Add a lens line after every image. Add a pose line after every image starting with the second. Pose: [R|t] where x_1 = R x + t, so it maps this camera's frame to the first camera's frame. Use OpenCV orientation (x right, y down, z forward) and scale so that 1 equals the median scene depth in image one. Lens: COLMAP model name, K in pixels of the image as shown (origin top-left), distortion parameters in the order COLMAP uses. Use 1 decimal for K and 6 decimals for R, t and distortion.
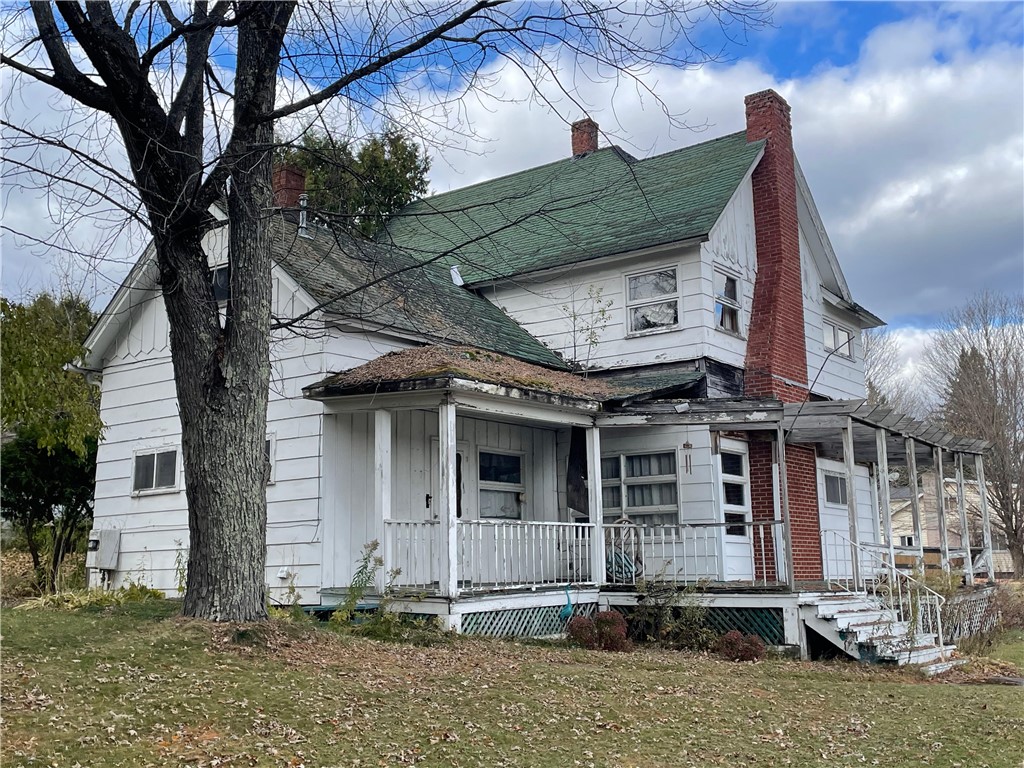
lens RADIAL K [[1114.9, 0, 511.4], [0, 1114.9, 357.5], [0, 0, 1]] dist [0.069346, -0.006295]
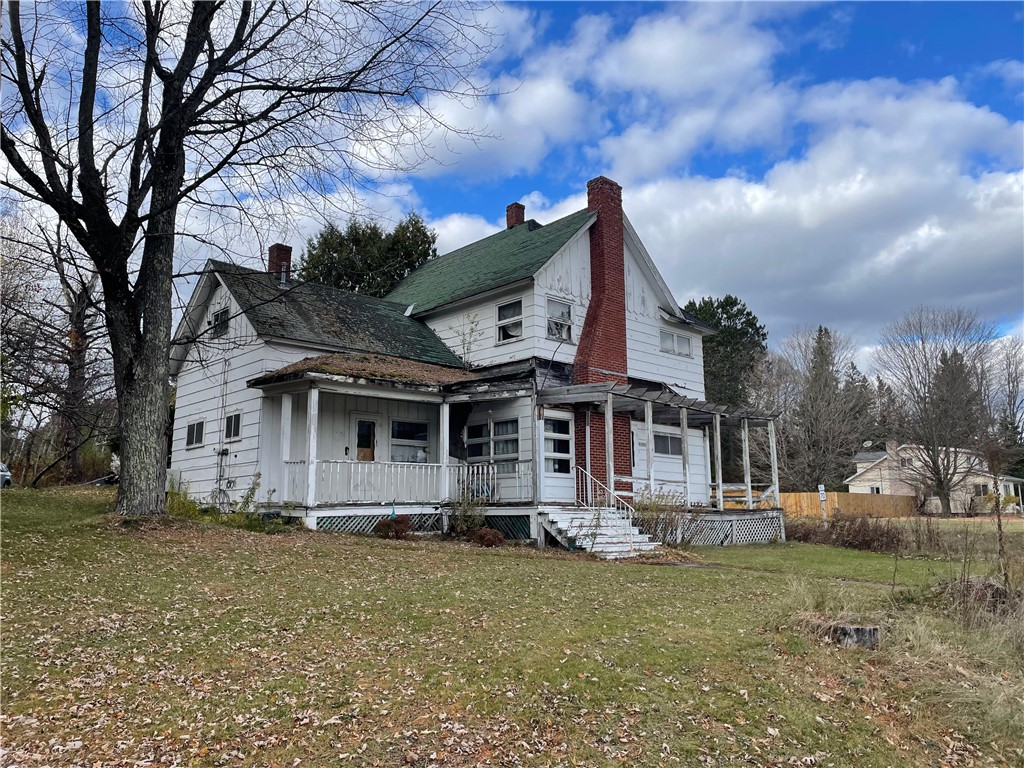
lens RADIAL K [[762.2, 0, 512.0], [0, 762.2, 384.0], [0, 0, 1]] dist [0.092563, -0.111819]
pose [[0.983985, -0.021572, -0.176940, 0.338270], [0.025158, 0.999521, 0.018050, 0.017951], [0.176466, -0.022212, 0.984056, -0.033364]]
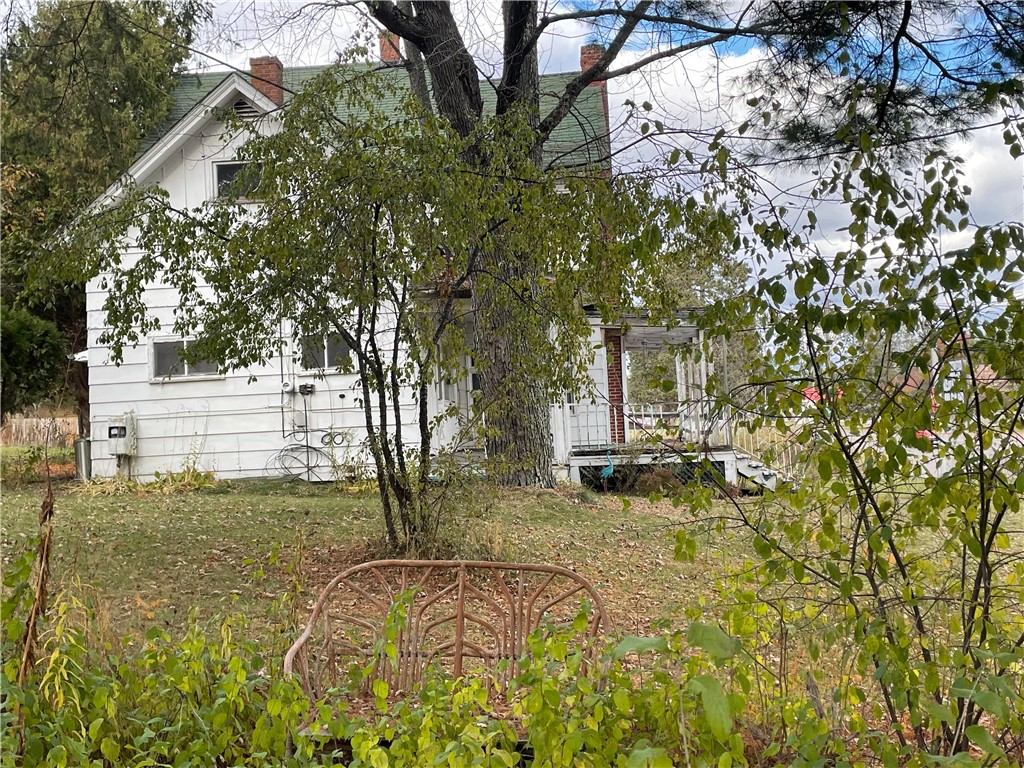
lens RADIAL K [[1114.9, 0, 511.4], [0, 1114.9, 357.5], [0, 0, 1]] dist [0.069346, -0.006295]
pose [[0.835455, 0.005753, 0.549529, -0.617658], [-0.070050, 0.992904, 0.096102, -0.016118], [-0.545077, -0.118783, 0.829929, 0.006065]]
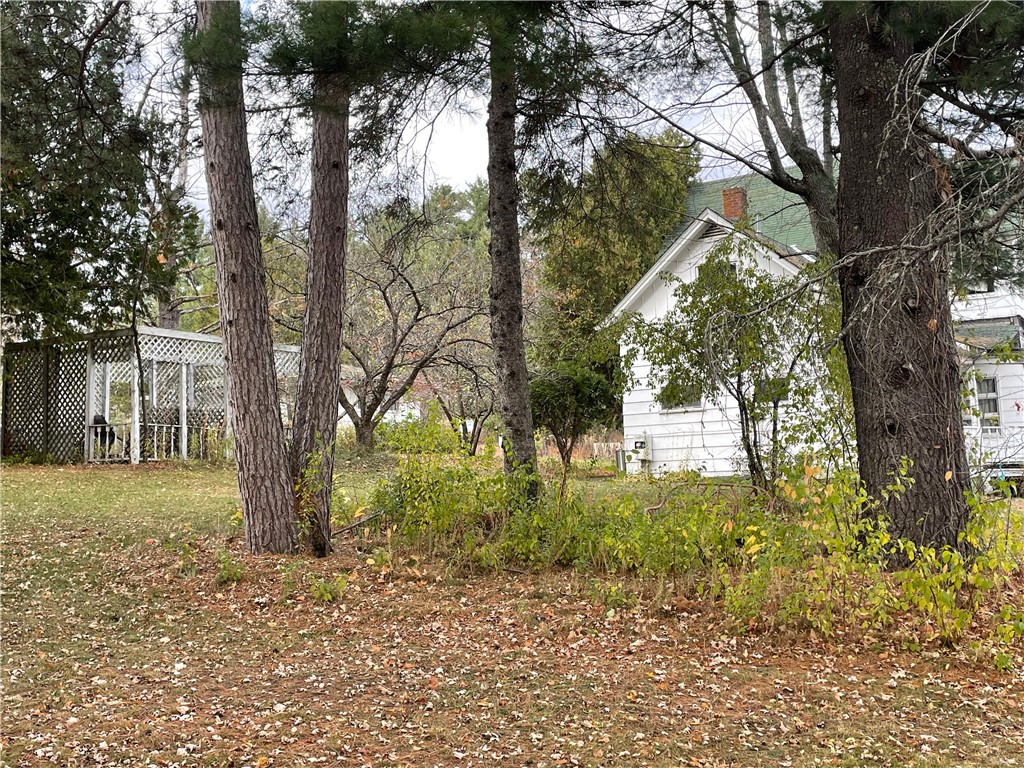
lens RADIAL K [[1114.9, 0, 511.4], [0, 1114.9, 357.5], [0, 0, 1]] dist [0.069346, -0.006295]
pose [[0.996402, -0.014275, 0.083539, -0.664429], [0.006698, 0.995893, 0.090286, -0.089813], [-0.084484, -0.089401, 0.992406, -0.478022]]
